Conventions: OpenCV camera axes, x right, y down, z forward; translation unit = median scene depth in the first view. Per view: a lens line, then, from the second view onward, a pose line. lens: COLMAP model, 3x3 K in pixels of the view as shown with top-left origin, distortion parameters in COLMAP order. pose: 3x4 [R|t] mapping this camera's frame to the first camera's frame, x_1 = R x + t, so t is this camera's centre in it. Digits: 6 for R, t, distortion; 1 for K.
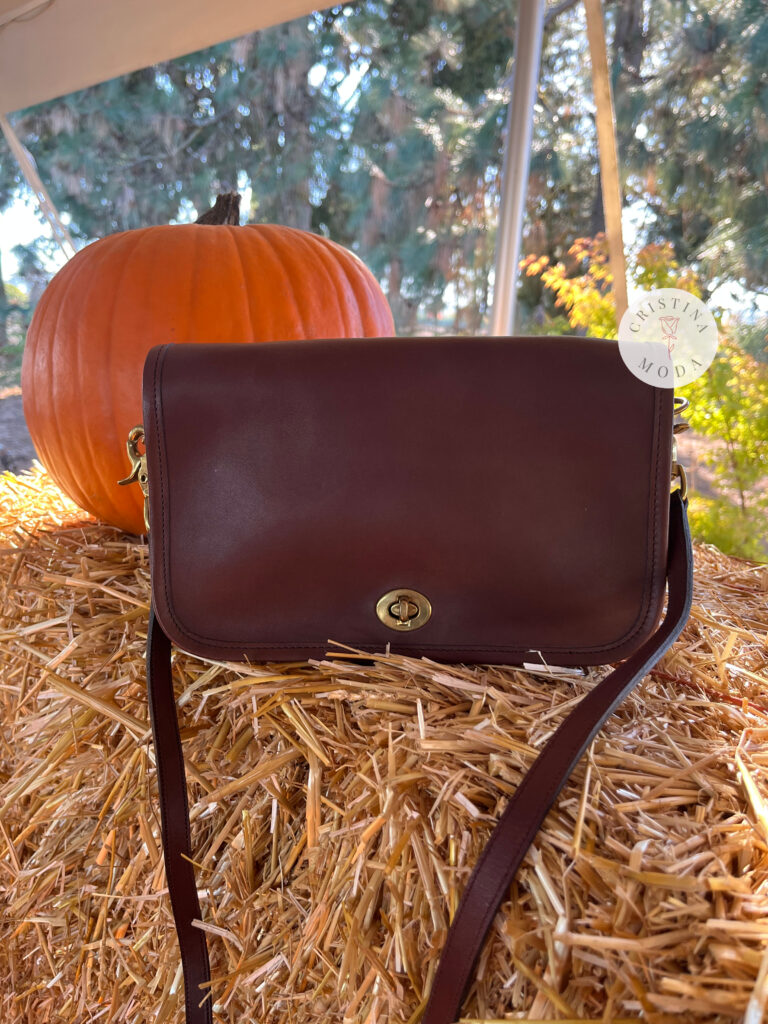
lens RADIAL K [[791.2, 0, 374.9], [0, 791.2, 508.1], [0, 0, 1]] dist [0.045640, -0.091617]
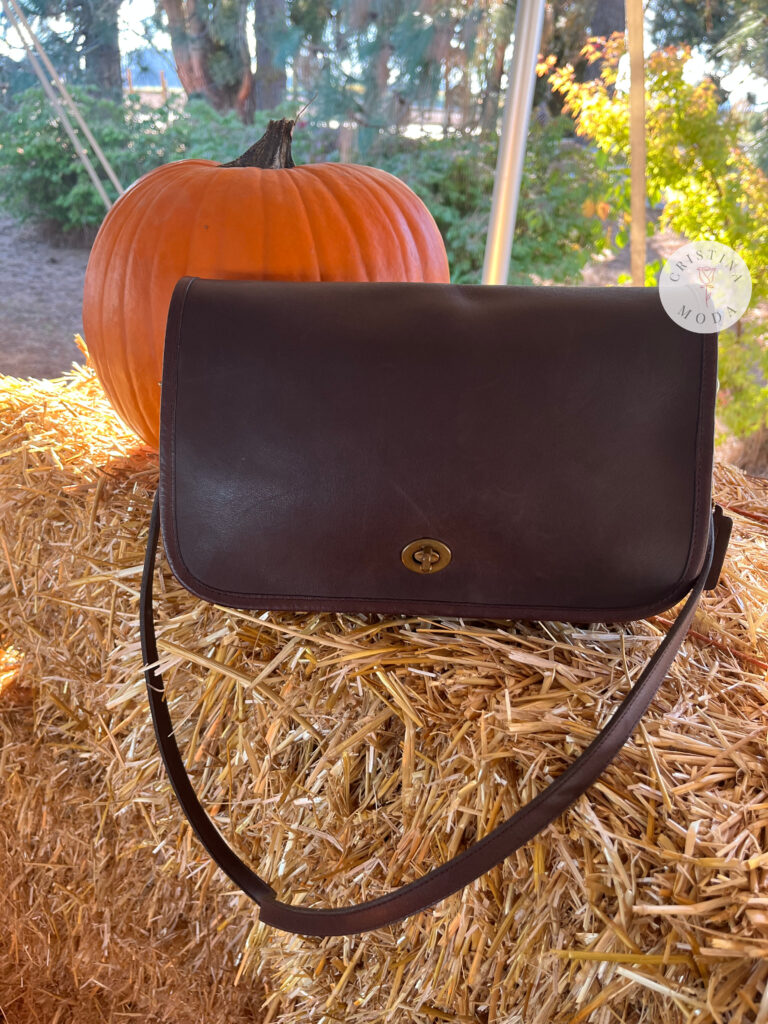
lens RADIAL K [[791.2, 0, 374.9], [0, 791.2, 508.1], [0, 0, 1]] dist [0.045640, -0.091617]
pose [[0.999773, -0.003516, 0.020999, -0.141876], [-0.001535, 0.971794, 0.235825, -0.259850], [-0.021236, -0.235804, 0.971569, -0.080016]]
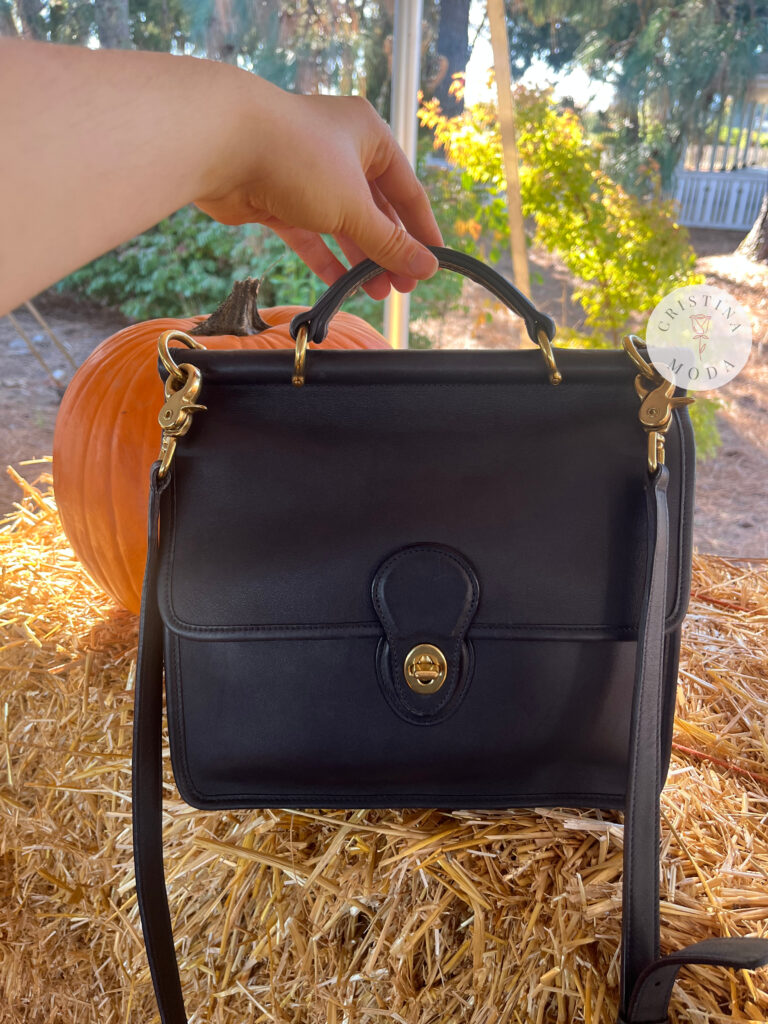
lens RADIAL K [[784.3, 0, 395.9], [0, 784.3, 510.4], [0, 0, 1]] dist [0.090825, -0.154010]
pose [[0.979070, -0.110883, 0.170664, -0.313877], [0.070505, 0.971416, 0.226671, -0.514622], [-0.190919, -0.209894, 0.958903, -0.010067]]
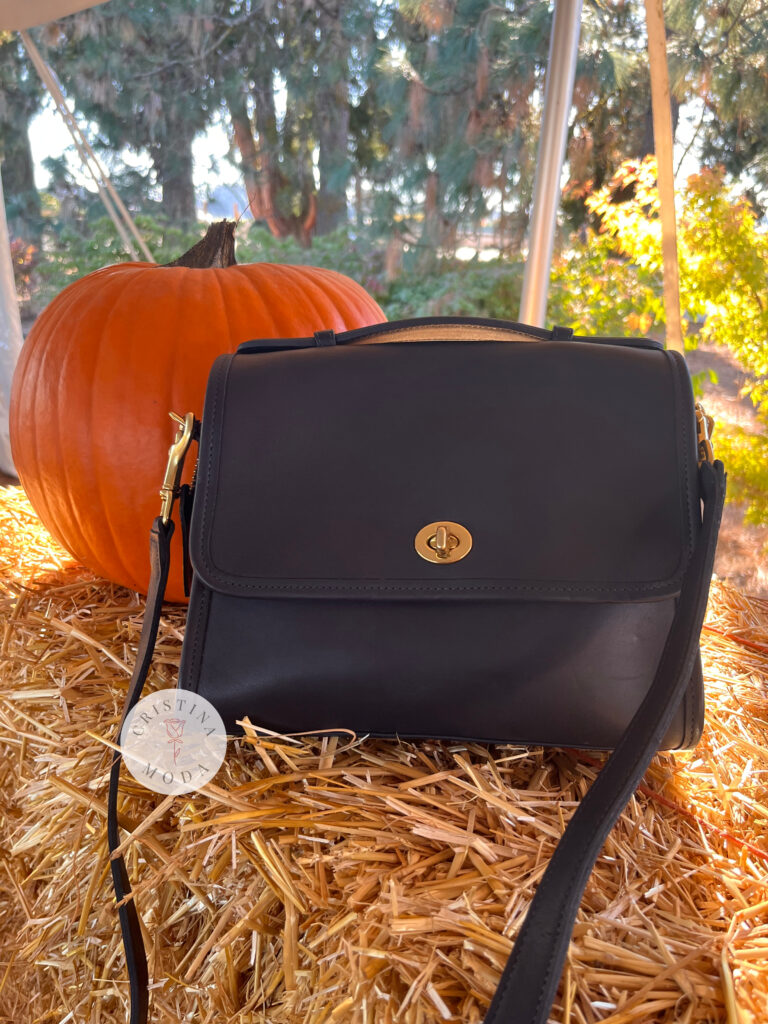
lens RADIAL K [[784.0, 0, 385.6], [0, 784.0, 516.7], [0, 0, 1]] dist [0.078293, -0.130238]
pose [[0.999379, 0.006340, -0.034655, 0.065635], [-0.002342, 0.993454, 0.114206, -0.249778], [0.035153, -0.114054, 0.992852, 0.087522]]
